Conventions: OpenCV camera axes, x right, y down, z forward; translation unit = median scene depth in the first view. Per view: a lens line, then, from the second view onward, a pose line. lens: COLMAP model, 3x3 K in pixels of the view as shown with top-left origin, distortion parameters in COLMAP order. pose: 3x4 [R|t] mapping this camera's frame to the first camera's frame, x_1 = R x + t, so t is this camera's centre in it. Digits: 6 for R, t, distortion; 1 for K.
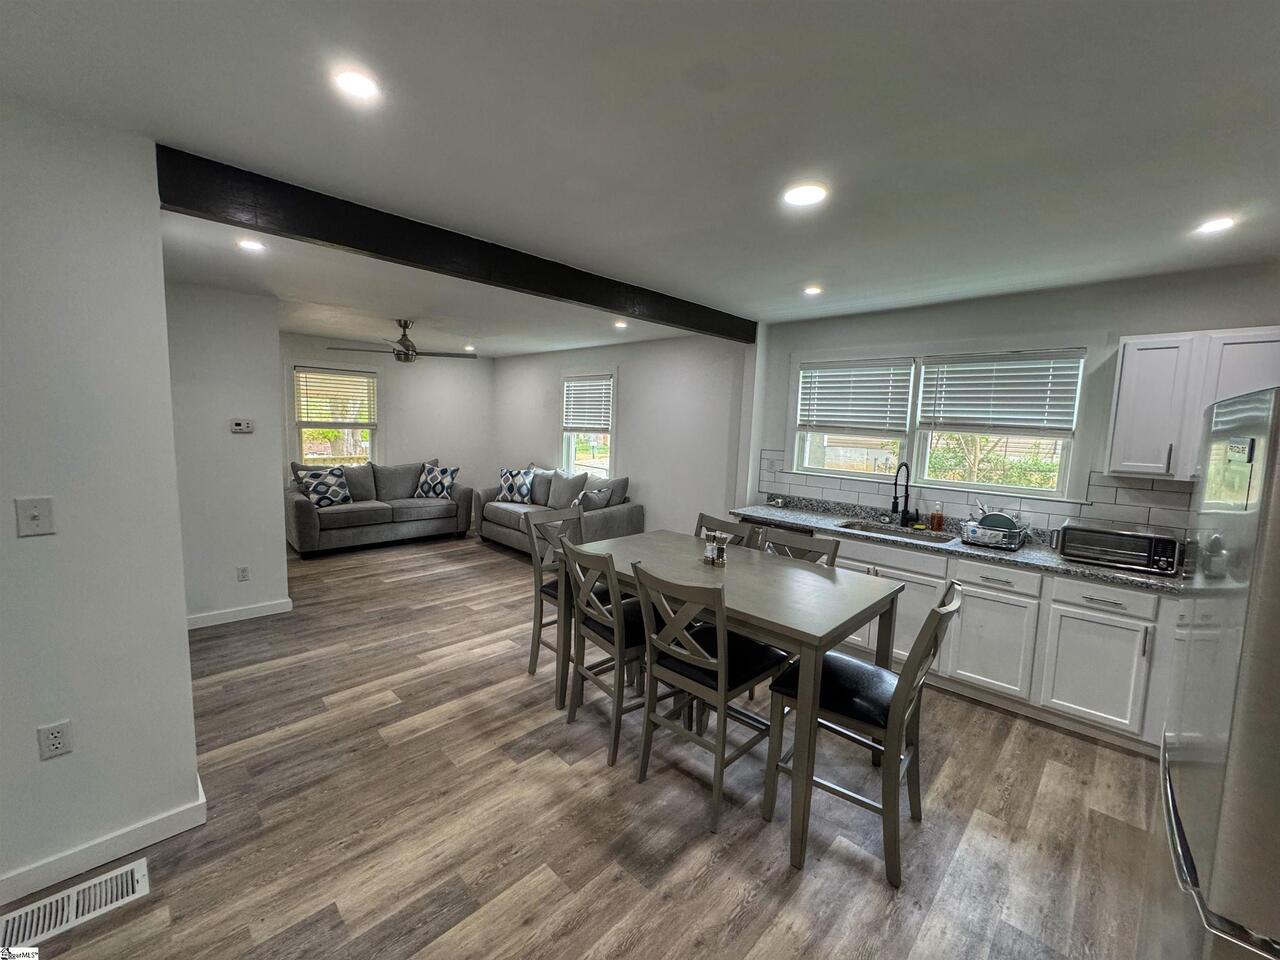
lens RADIAL K [[510.2, 0, 640.4], [0, 510.2, 475.1], [0, 0, 1]] dist [0.002218, 0.000055]
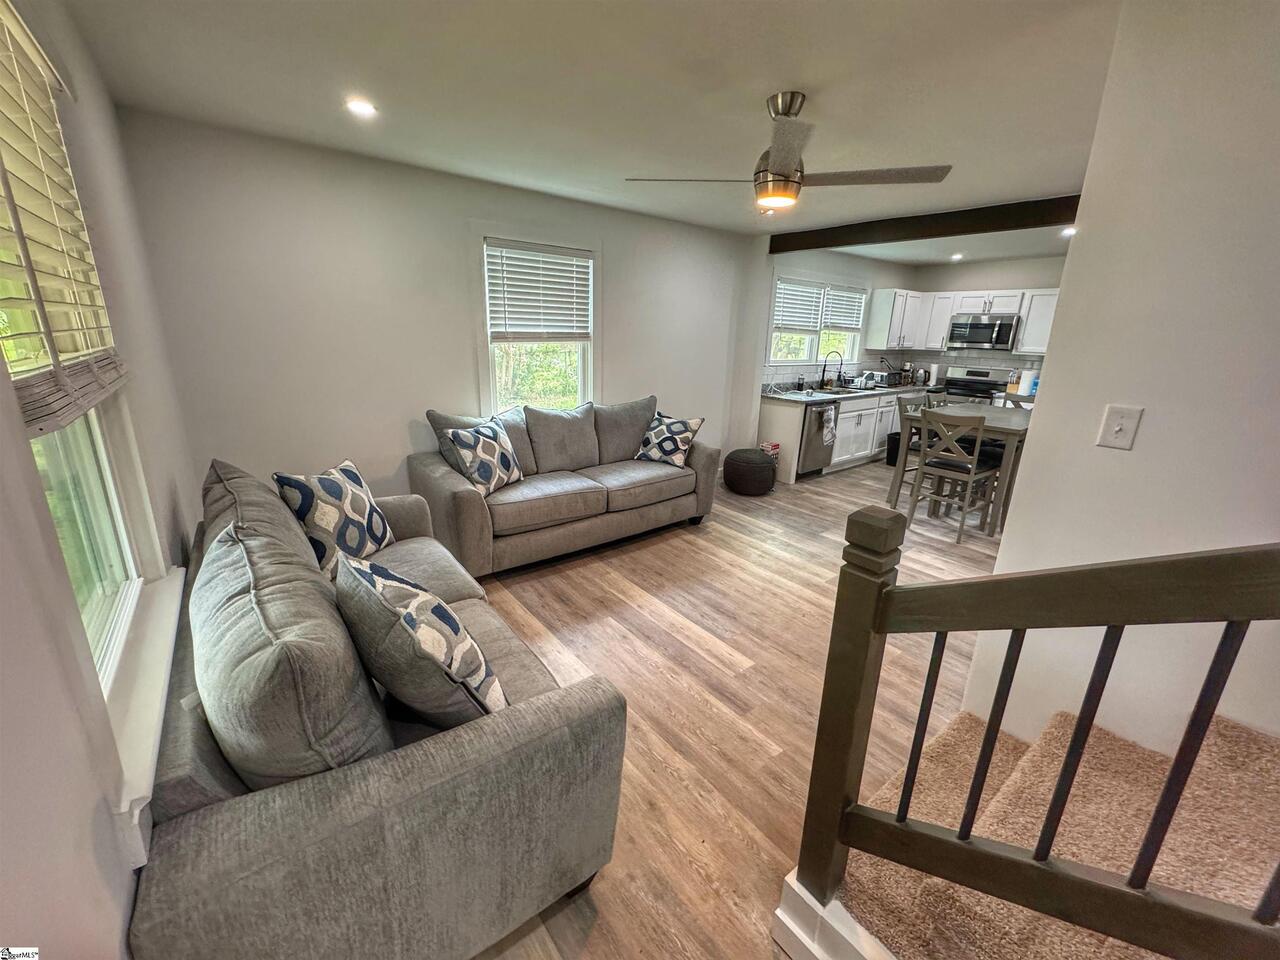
lens RADIAL K [[510.2, 0, 640.4], [0, 510.2, 475.1], [0, 0, 1]] dist [0.002218, 0.000055]
pose [[0.125278, -0.301523, 0.945193, -1.258442], [0.078813, 0.952712, 0.293476, -0.174642], [-0.988986, 0.037728, 0.143118, 1.380351]]
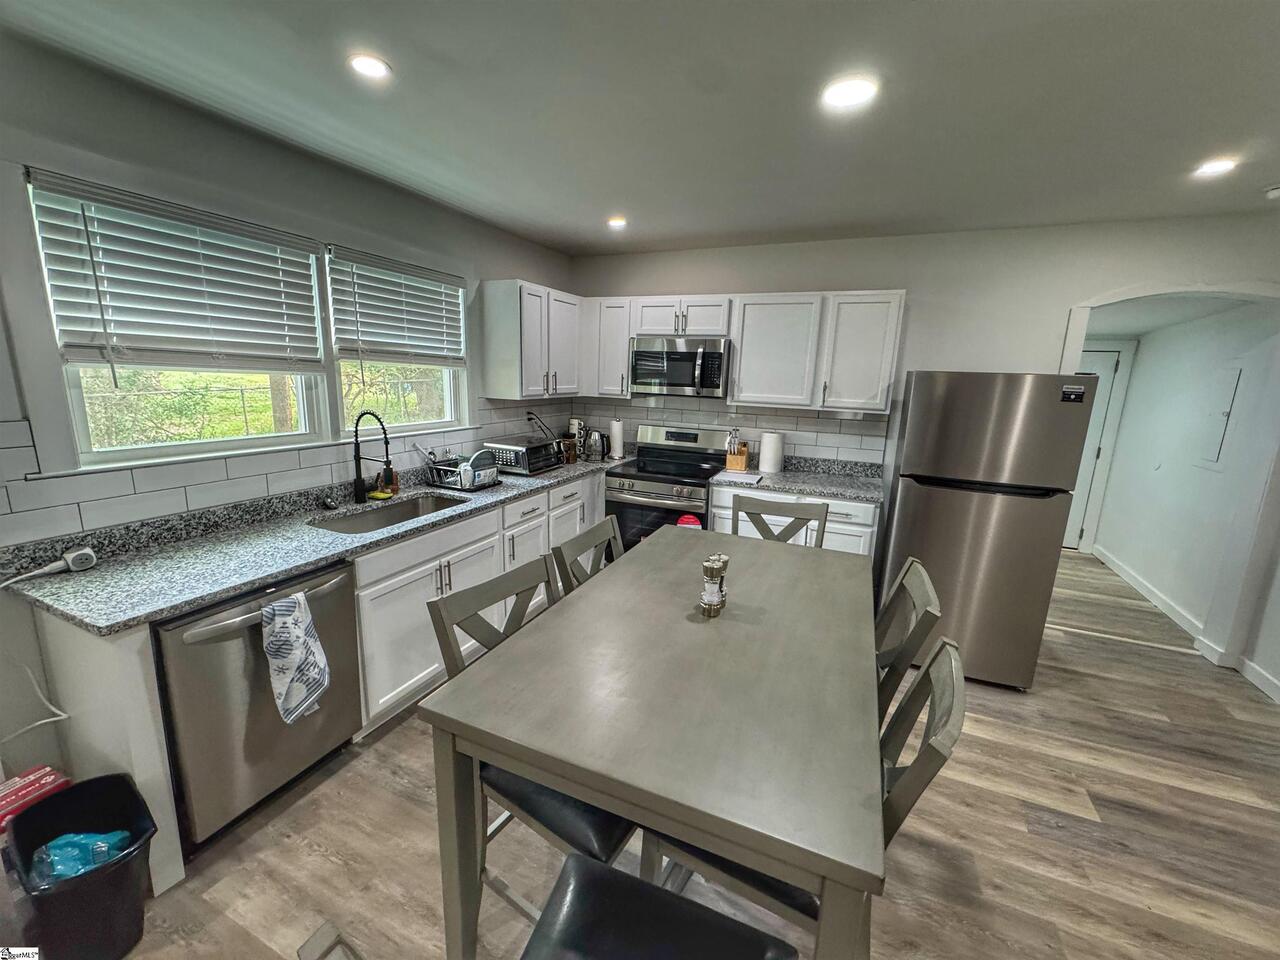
lens RADIAL K [[518.3, 0, 643.4], [0, 518.3, 472.8], [0, 0, 1]] dist [0.000015, -0.000158]
pose [[-0.355432, -0.222584, 0.907813, -0.245732], [0.051927, 0.965030, 0.256944, -0.099042], [-0.933259, 0.138466, -0.331445, 0.881091]]
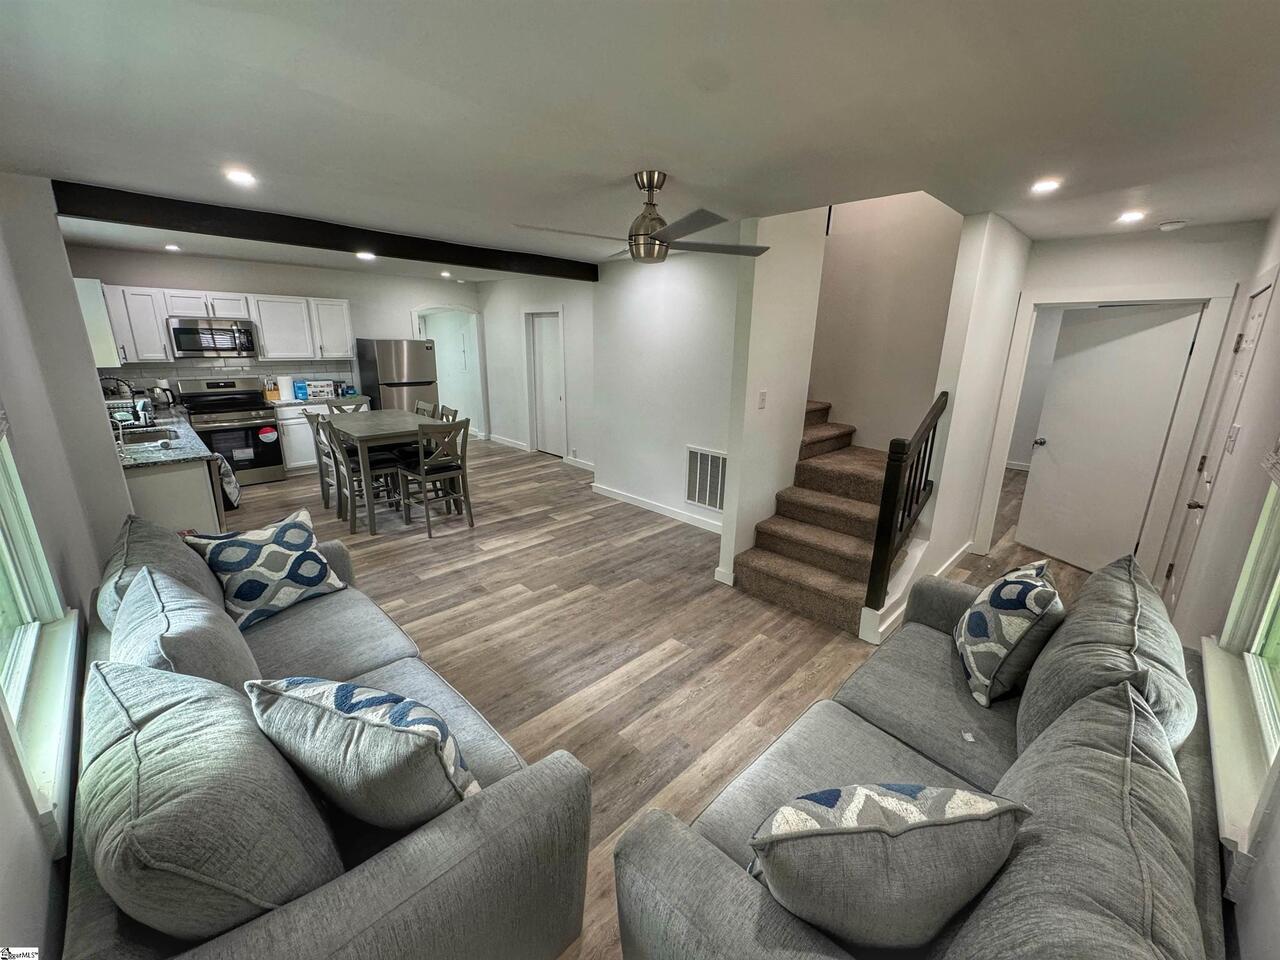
lens RADIAL K [[510.2, 0, 640.4], [0, 510.2, 475.1], [0, 0, 1]] dist [0.002218, 0.000055]
pose [[-0.998726, -0.050255, -0.004641, -0.598234], [-0.048590, 0.932622, 0.357569, -0.263949], [-0.013642, 0.357339, -0.933875, 2.019935]]
